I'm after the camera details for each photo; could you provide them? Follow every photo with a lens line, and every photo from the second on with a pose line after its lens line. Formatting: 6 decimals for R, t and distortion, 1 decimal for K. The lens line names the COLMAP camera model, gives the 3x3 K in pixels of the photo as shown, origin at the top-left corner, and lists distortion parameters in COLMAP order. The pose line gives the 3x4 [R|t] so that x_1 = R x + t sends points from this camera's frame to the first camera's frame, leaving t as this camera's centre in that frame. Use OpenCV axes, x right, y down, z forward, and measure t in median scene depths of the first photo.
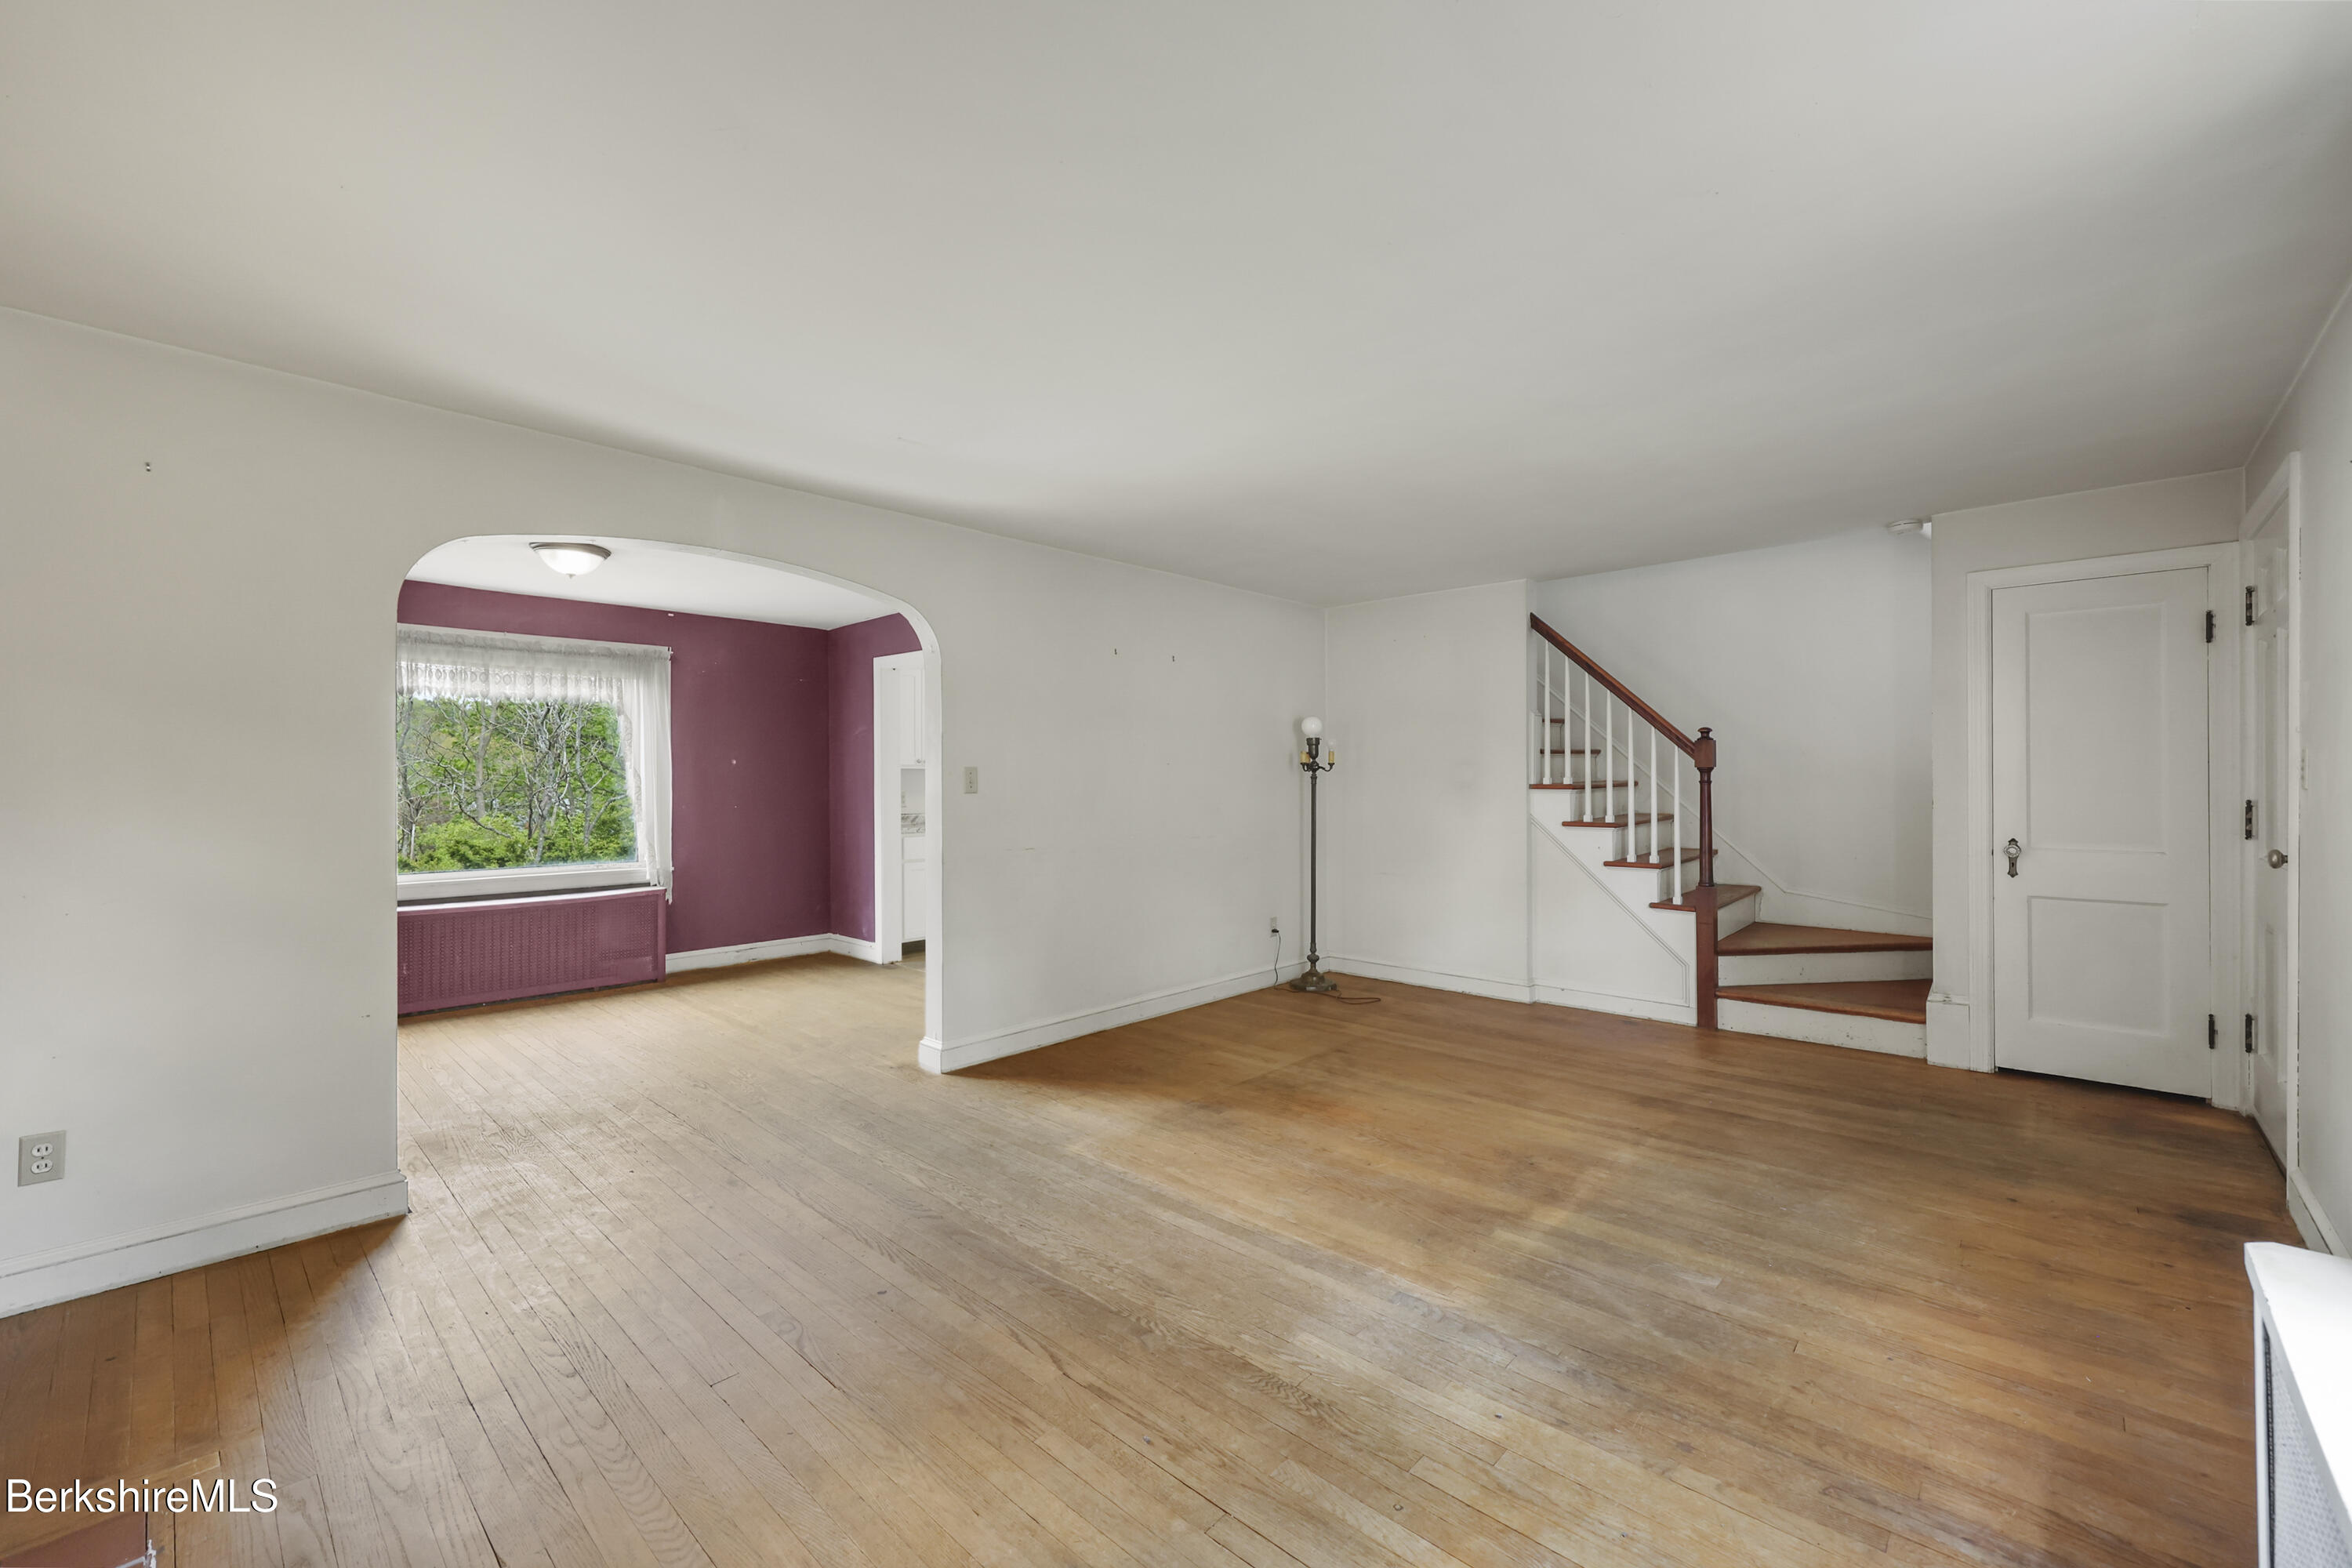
lens RADIAL K [[964.5, 0, 1183.4], [0, 964.5, 778.5], [0, 0, 1]] dist [-0.001629, -0.000174]
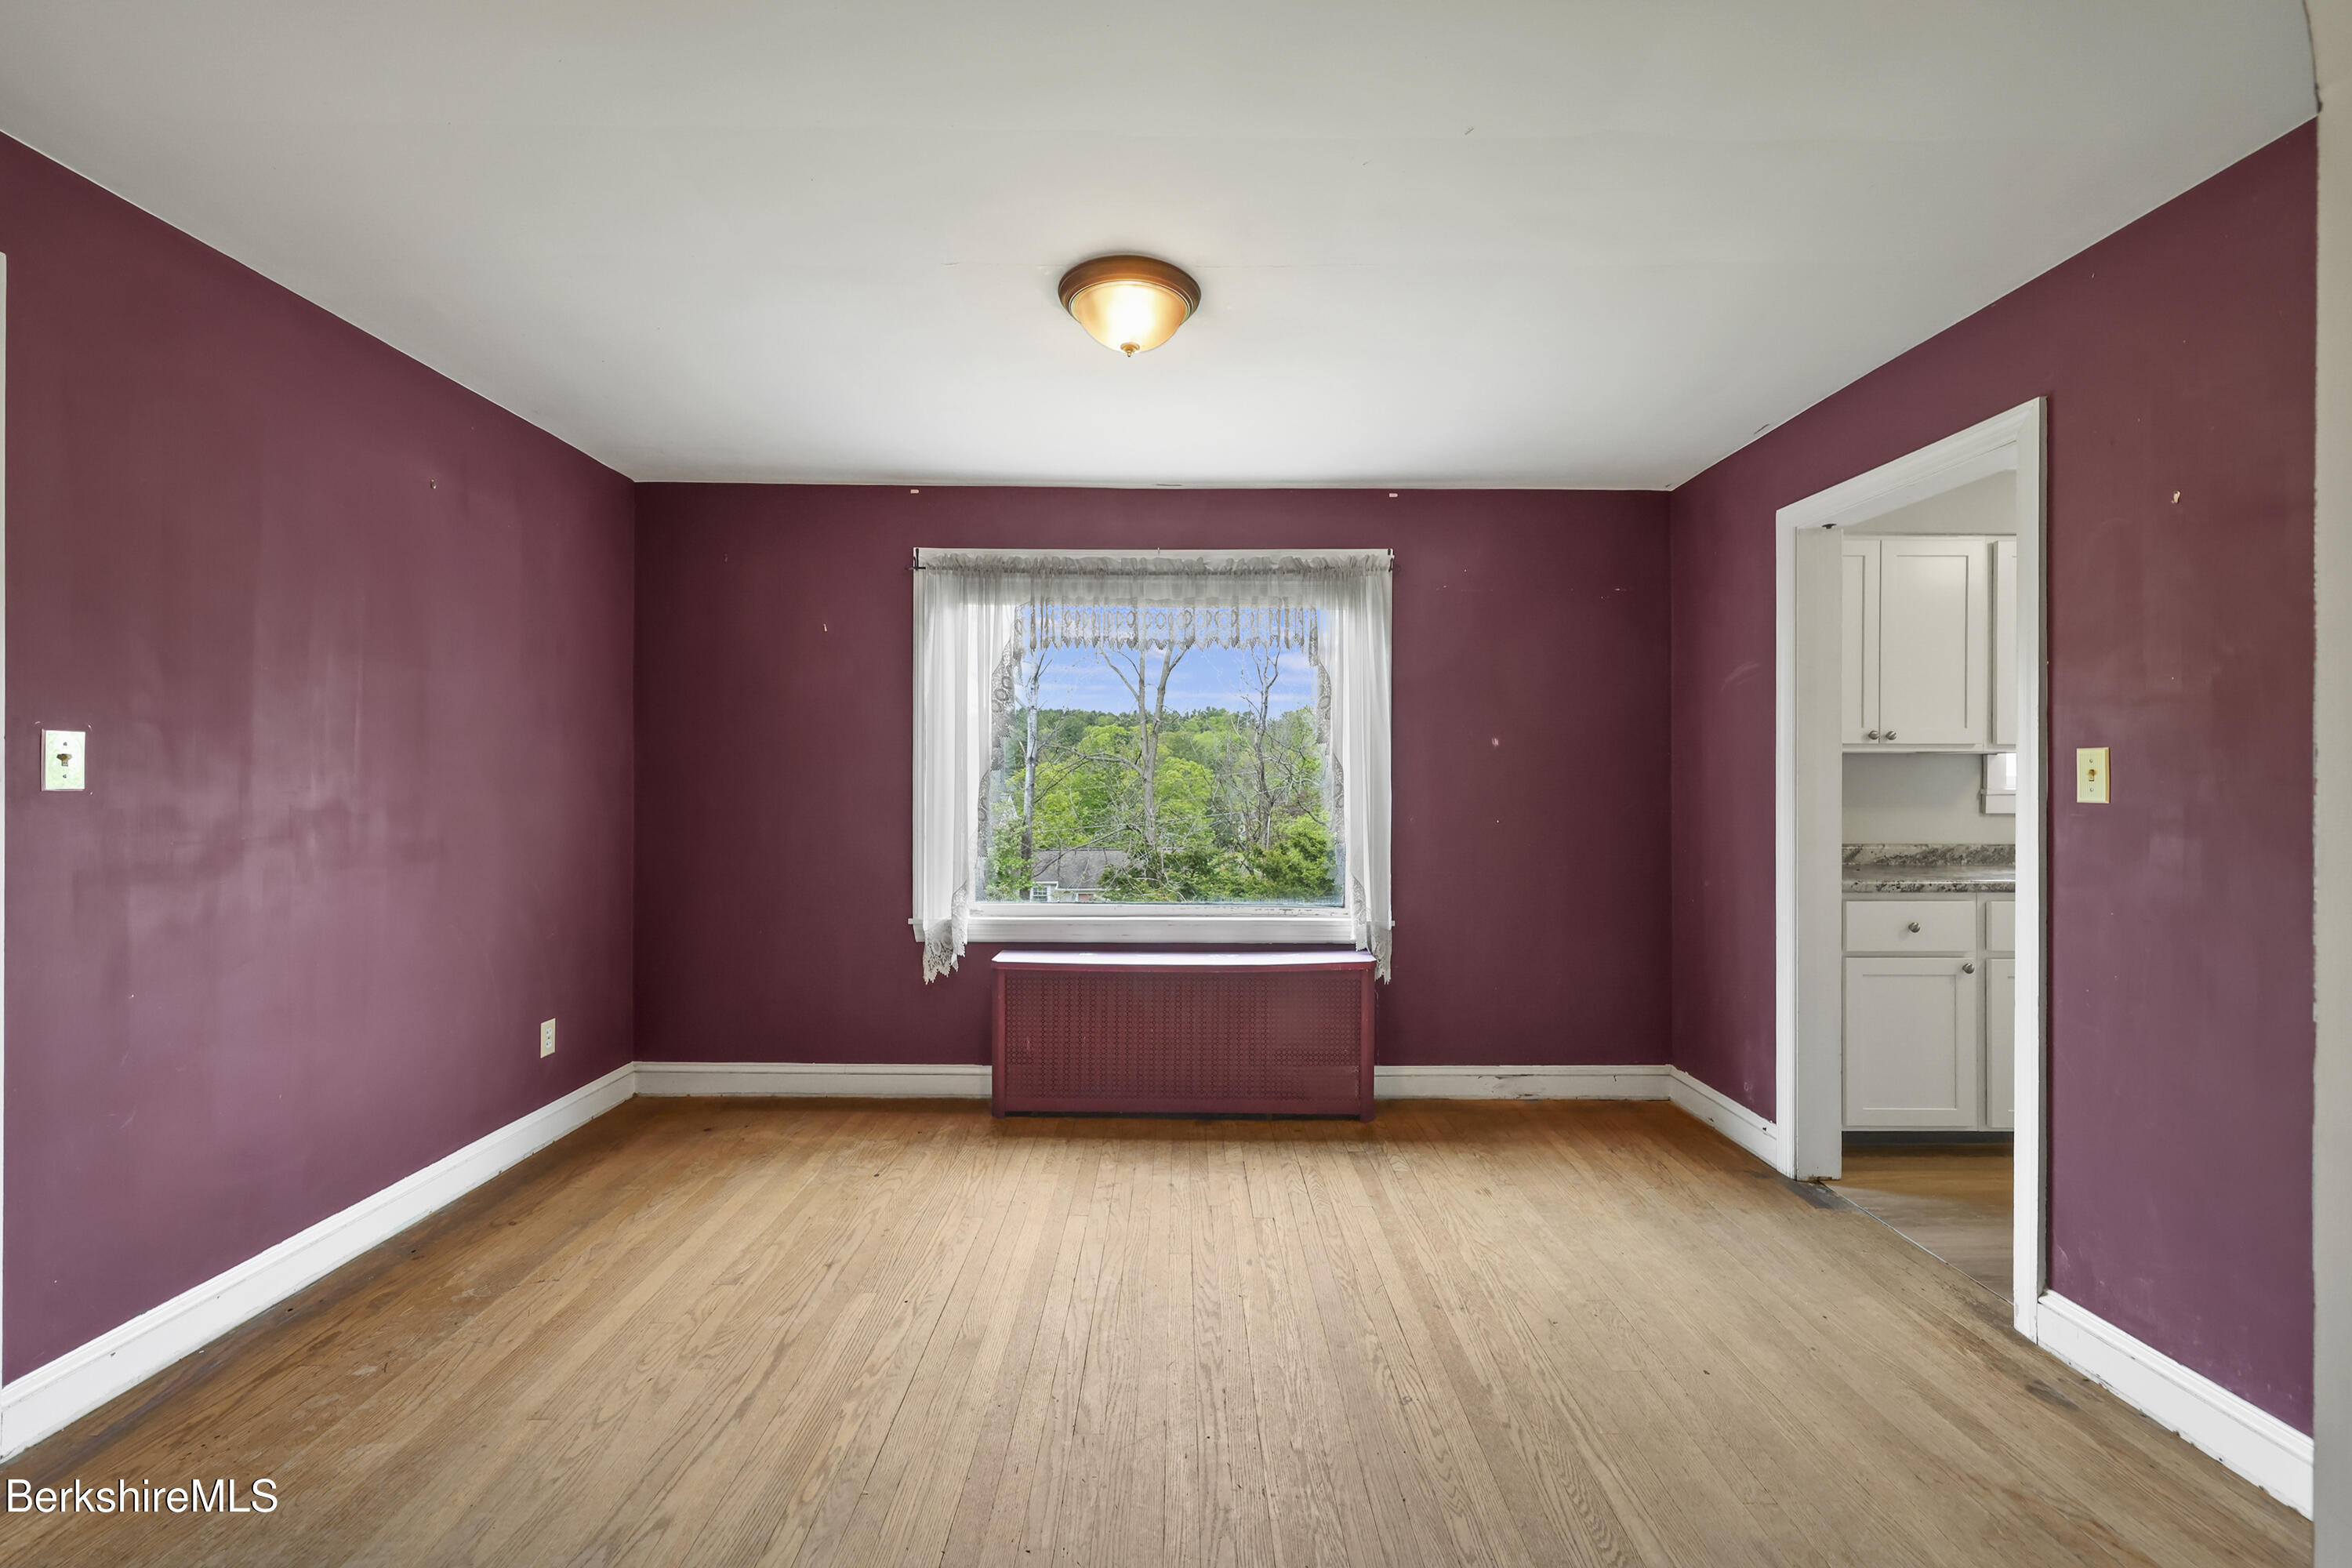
lens RADIAL K [[964.5, 0, 1183.4], [0, 964.5, 778.5], [0, 0, 1]] dist [-0.001629, -0.000174]
pose [[0.681504, 0.005602, -0.731793, -0.241259], [-0.002881, 0.999983, 0.004973, 0.002787], [0.731809, -0.001281, 0.681509, 0.654672]]
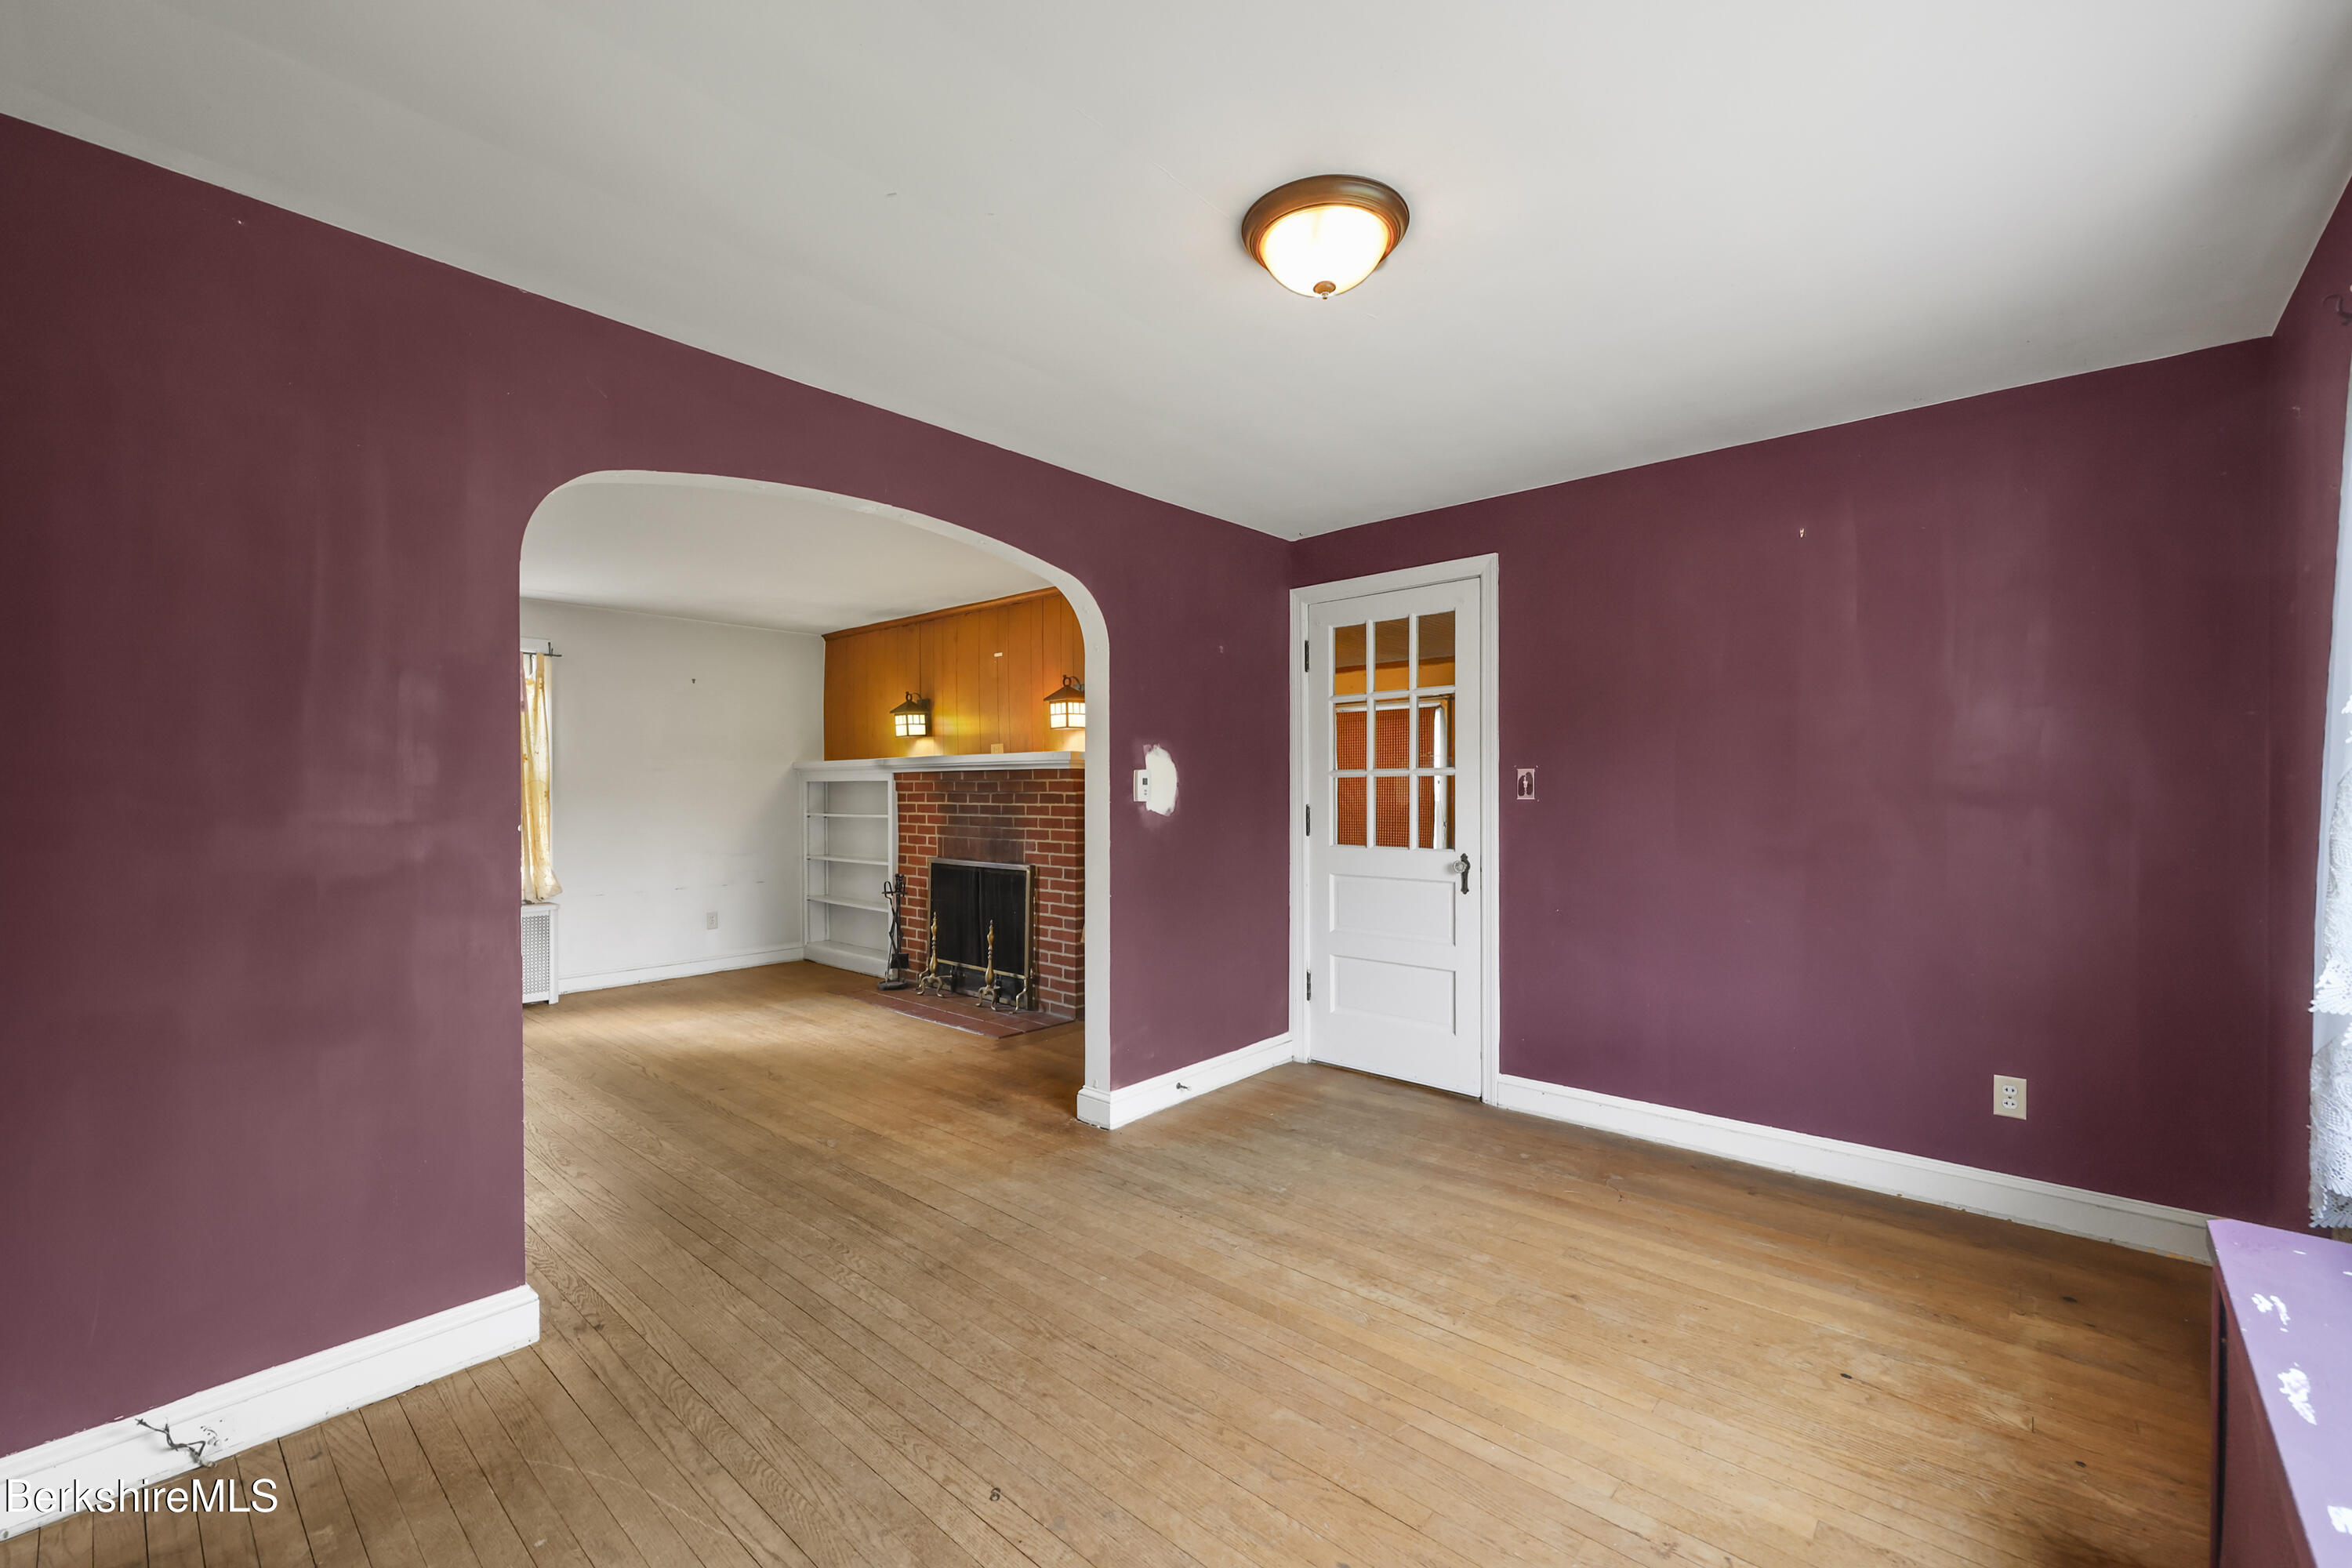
lens RADIAL K [[958.3, 0, 1189.1], [0, 958.3, 796.6], [0, 0, 1]] dist [-0.001126, -0.000089]
pose [[-0.999600, 0.004282, -0.027957, -0.530953], [0.004189, 0.999985, 0.003391, 0.005660], [0.027971, 0.003273, -0.999603, 1.344702]]
